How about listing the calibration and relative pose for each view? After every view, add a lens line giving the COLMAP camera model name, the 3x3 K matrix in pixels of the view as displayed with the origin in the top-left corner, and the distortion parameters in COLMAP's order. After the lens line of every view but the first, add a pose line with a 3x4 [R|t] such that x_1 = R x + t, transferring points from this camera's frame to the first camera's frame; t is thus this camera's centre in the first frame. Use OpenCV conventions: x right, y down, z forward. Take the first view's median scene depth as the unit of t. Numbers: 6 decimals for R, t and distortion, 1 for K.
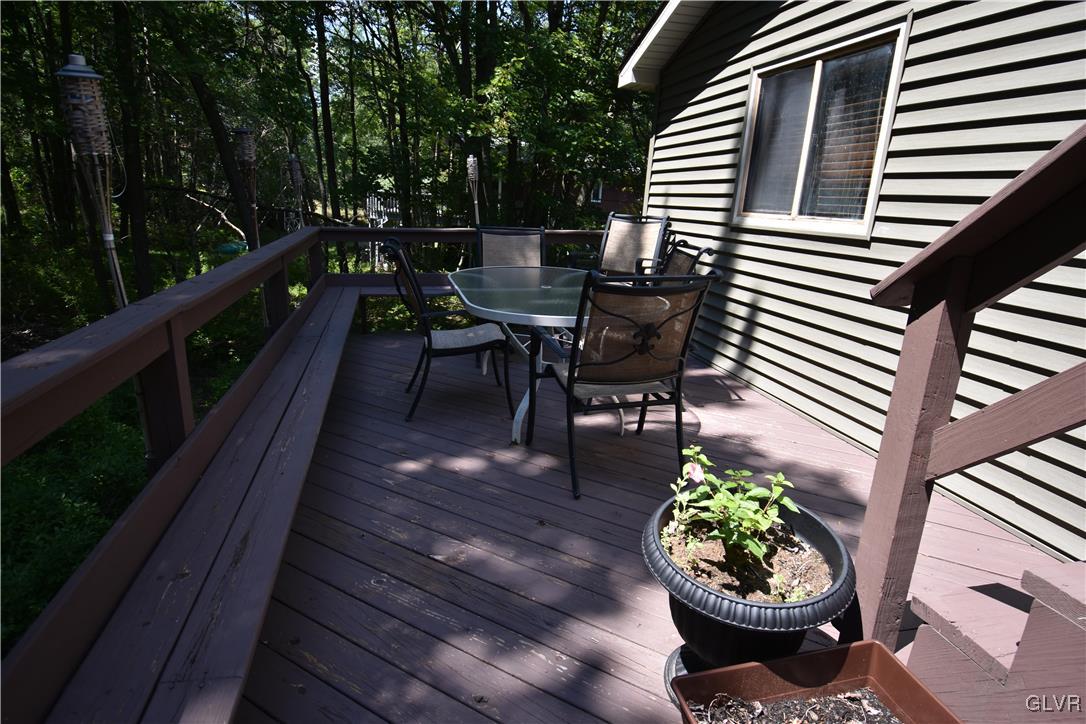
lens RADIAL K [[606.8, 0, 543.0], [0, 606.8, 362.0], [0, 0, 1]] dist [0.022195, -0.033519]
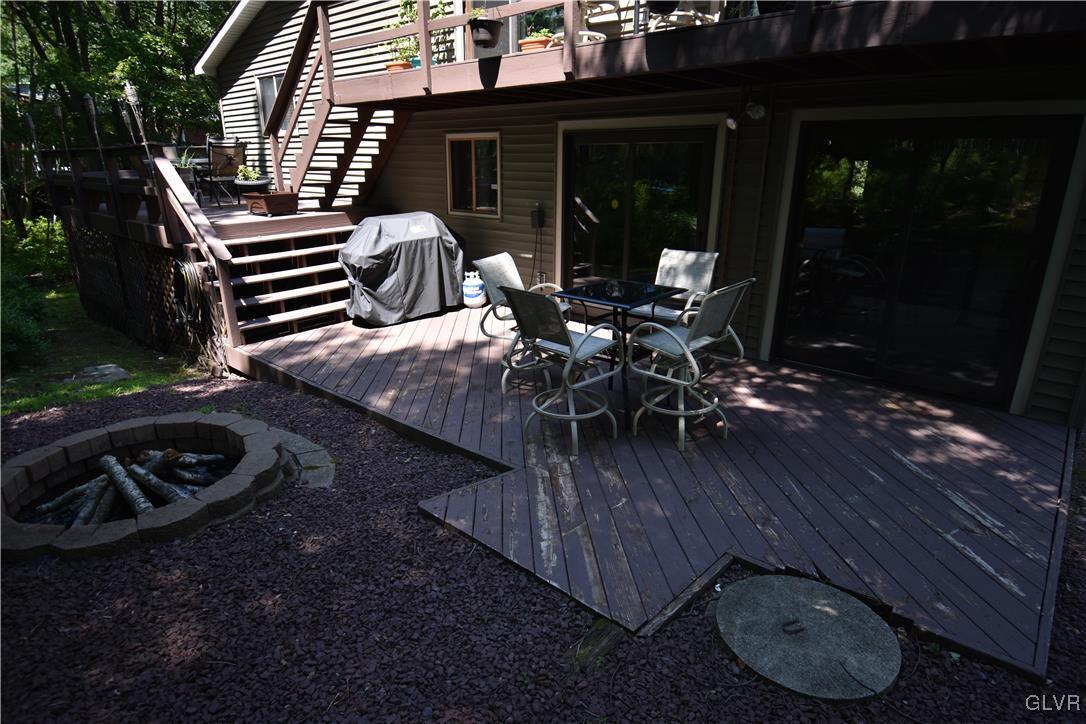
lens RADIAL K [[606.8, 0, 543.0], [0, 606.8, 362.0], [0, 0, 1]] dist [0.022195, -0.033519]
pose [[0.818612, -0.219533, 0.530735, -0.219807], [0.182582, 0.975601, 0.121929, 0.459027], [-0.544553, -0.002910, 0.838721, -1.369847]]
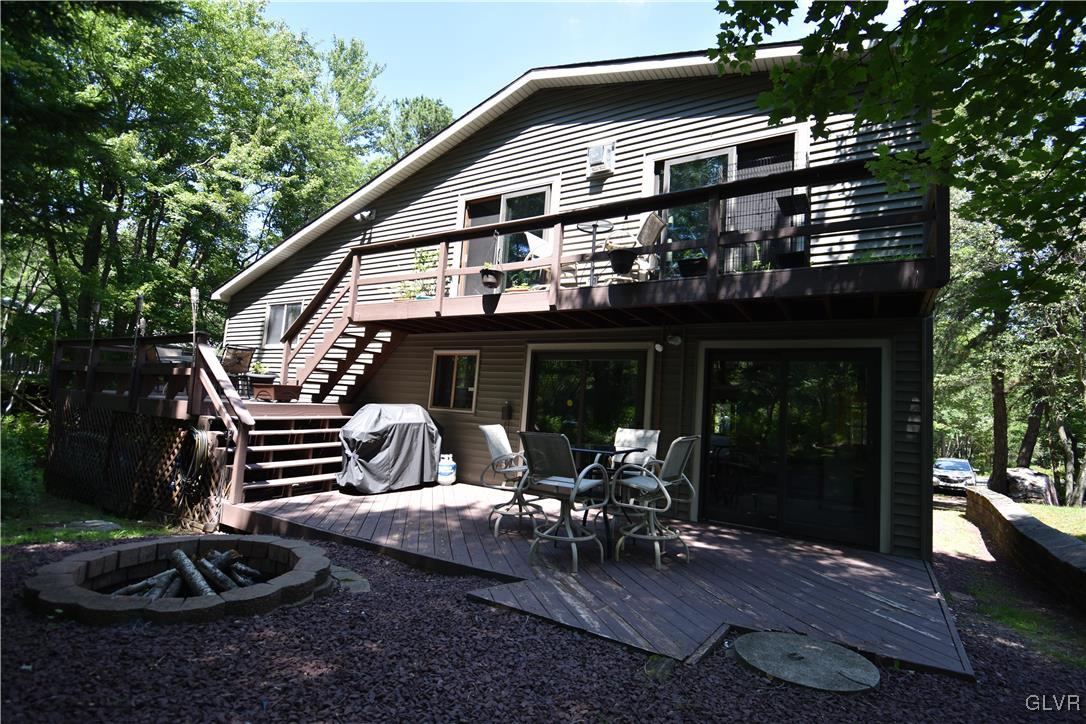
lens RADIAL K [[523.4, 0, 543.0], [0, 523.4, 362.0], [0, 0, 1]] dist [0.022037, -0.028792]
pose [[0.714941, 0.068911, 0.695780, -0.399781], [0.148880, 0.957305, -0.247794, 0.547406], [-0.683150, 0.280746, 0.674157, -1.349863]]
